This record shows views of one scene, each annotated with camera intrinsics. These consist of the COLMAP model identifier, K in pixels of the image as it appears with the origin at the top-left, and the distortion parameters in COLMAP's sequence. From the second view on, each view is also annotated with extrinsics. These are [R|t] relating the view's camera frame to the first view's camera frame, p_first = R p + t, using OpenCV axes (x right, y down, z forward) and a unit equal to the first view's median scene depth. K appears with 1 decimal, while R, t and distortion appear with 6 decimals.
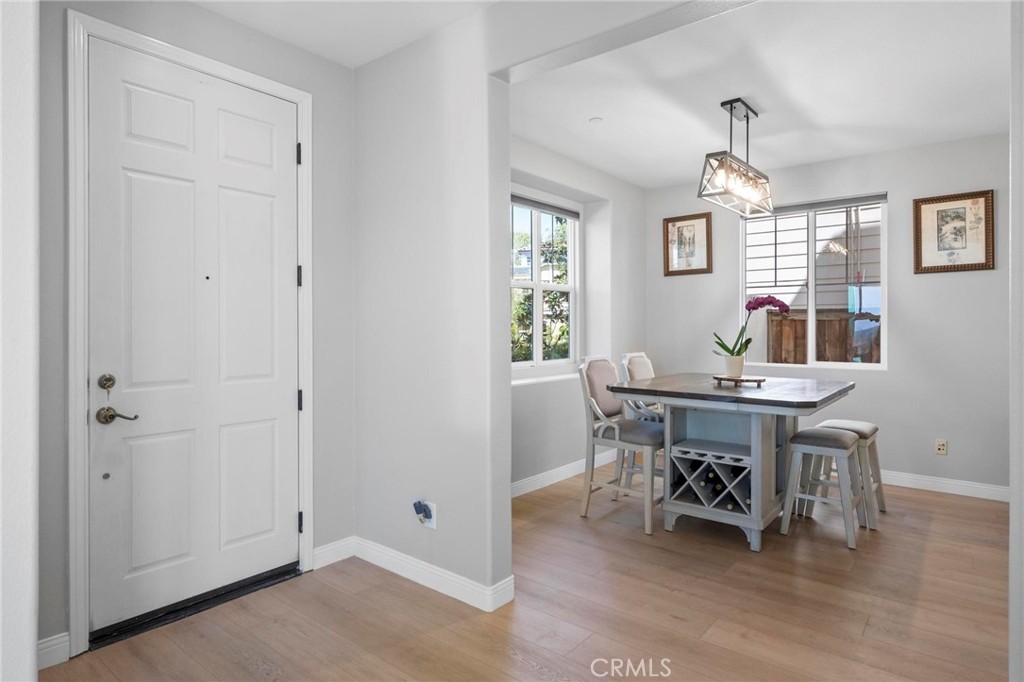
lens RADIAL K [[570.7, 0, 512.0], [0, 570.7, 341.0], [0, 0, 1]] dist [-0.001374, -0.000236]
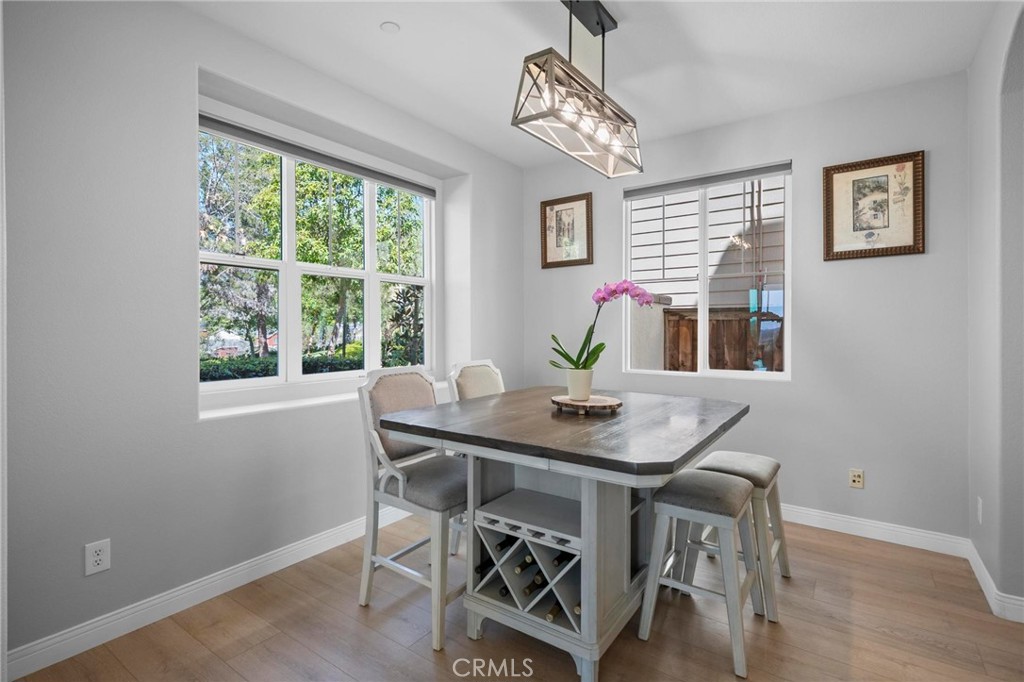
lens RADIAL K [[488.5, 0, 511.6], [0, 488.5, 343.8], [0, 0, 1]] dist [0.001753, 0.000328]
pose [[0.997629, -0.001577, 0.068807, 0.235914], [0.001082, 0.999973, 0.007237, -0.007557], [-0.068816, -0.007145, 0.997604, 0.369052]]
